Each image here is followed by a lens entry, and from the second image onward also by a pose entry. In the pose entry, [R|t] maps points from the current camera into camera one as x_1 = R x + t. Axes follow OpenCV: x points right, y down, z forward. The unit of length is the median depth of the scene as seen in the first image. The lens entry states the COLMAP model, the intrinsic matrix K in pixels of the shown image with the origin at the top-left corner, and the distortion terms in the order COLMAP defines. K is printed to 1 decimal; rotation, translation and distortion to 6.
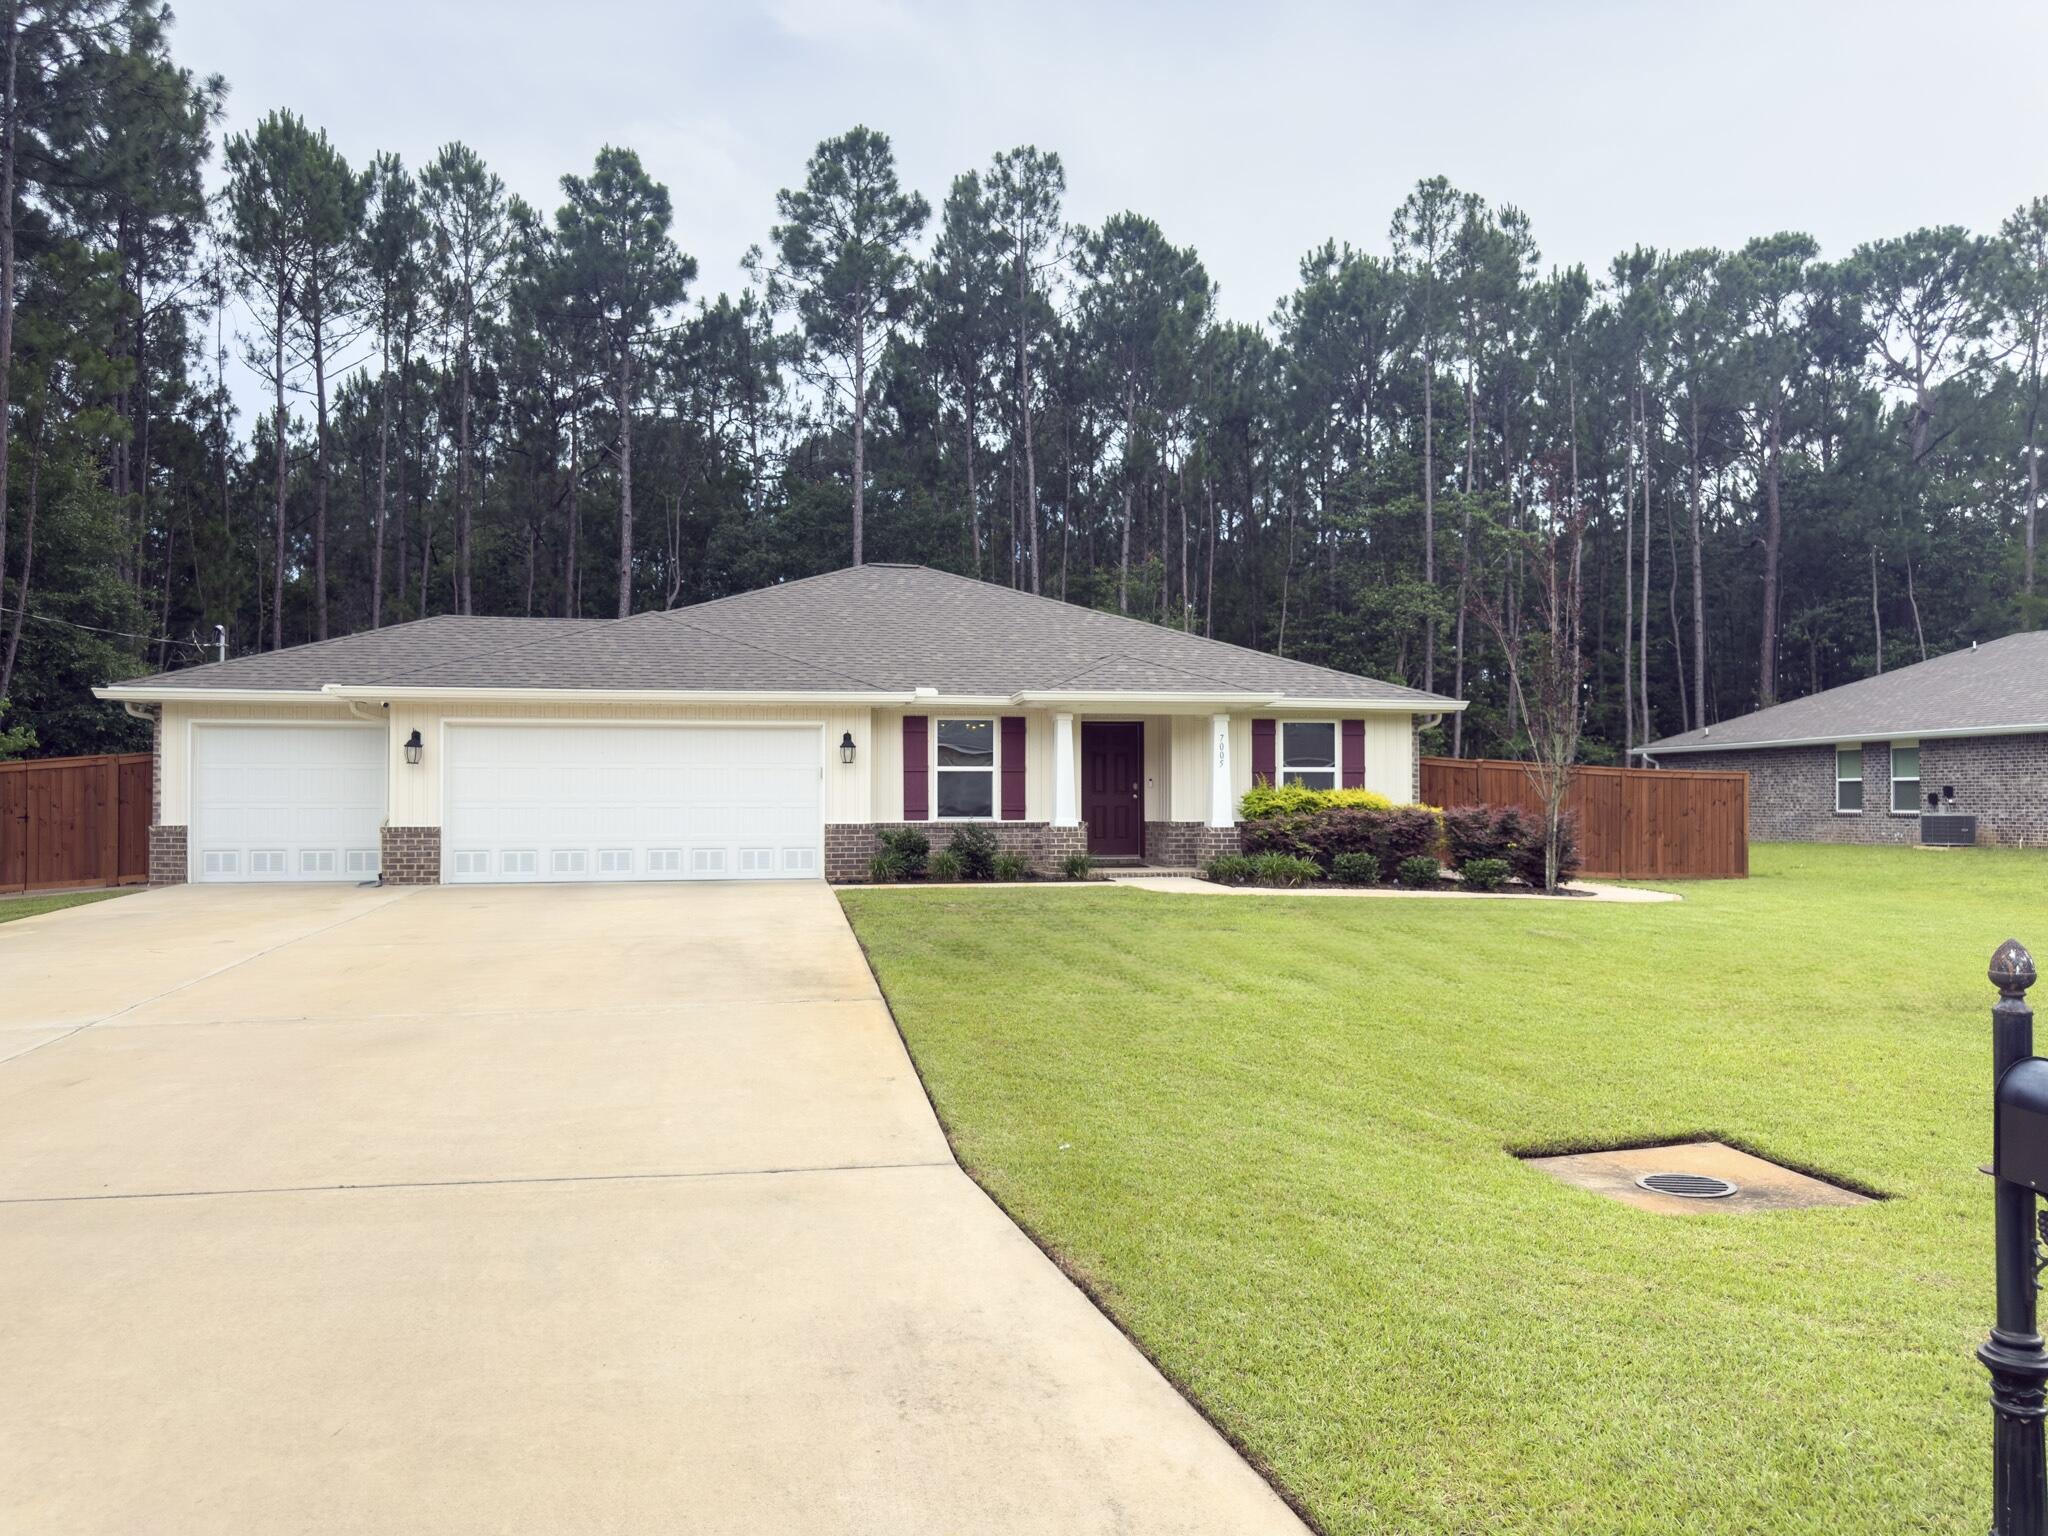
lens RADIAL K [[1431.0, 0, 1024.0], [0, 1431.0, 768.0], [0, 0, 1]] dist [-0.002990, -0.001616]
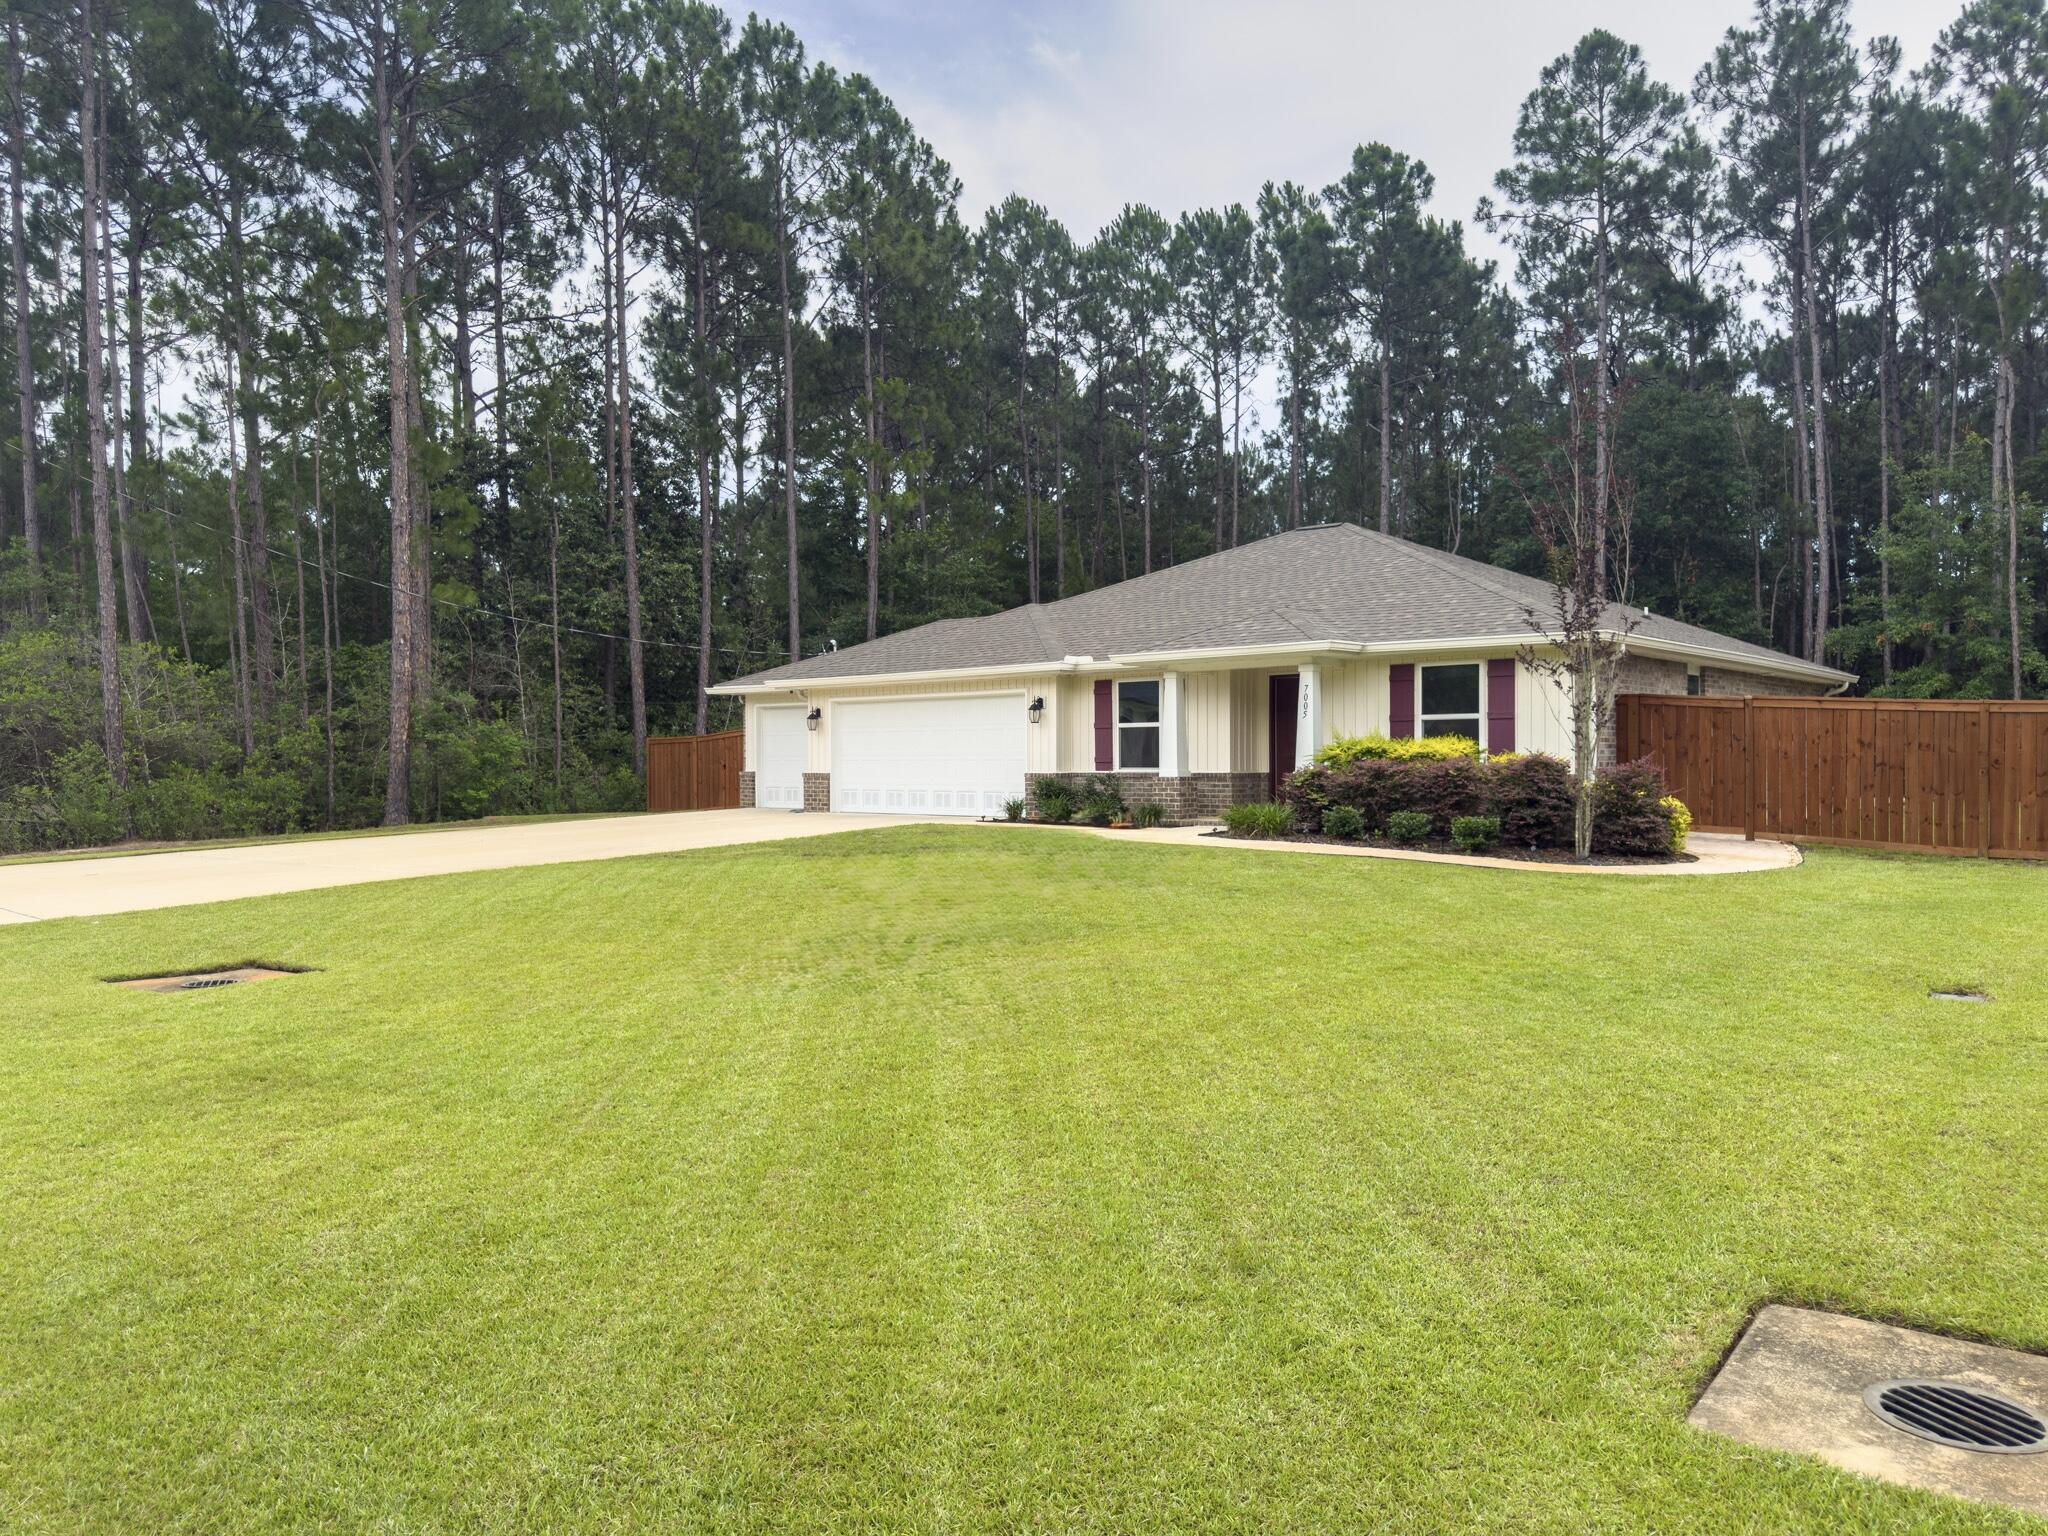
lens RADIAL K [[1431.0, 0, 1024.0], [0, 1431.0, 768.0], [0, 0, 1]] dist [-0.002990, -0.001616]
pose [[0.642422, 0.003534, -0.766343, 0.779212], [0.023003, 0.999450, 0.023893, 0.005540], [0.766006, -0.032978, 0.641988, 0.204379]]
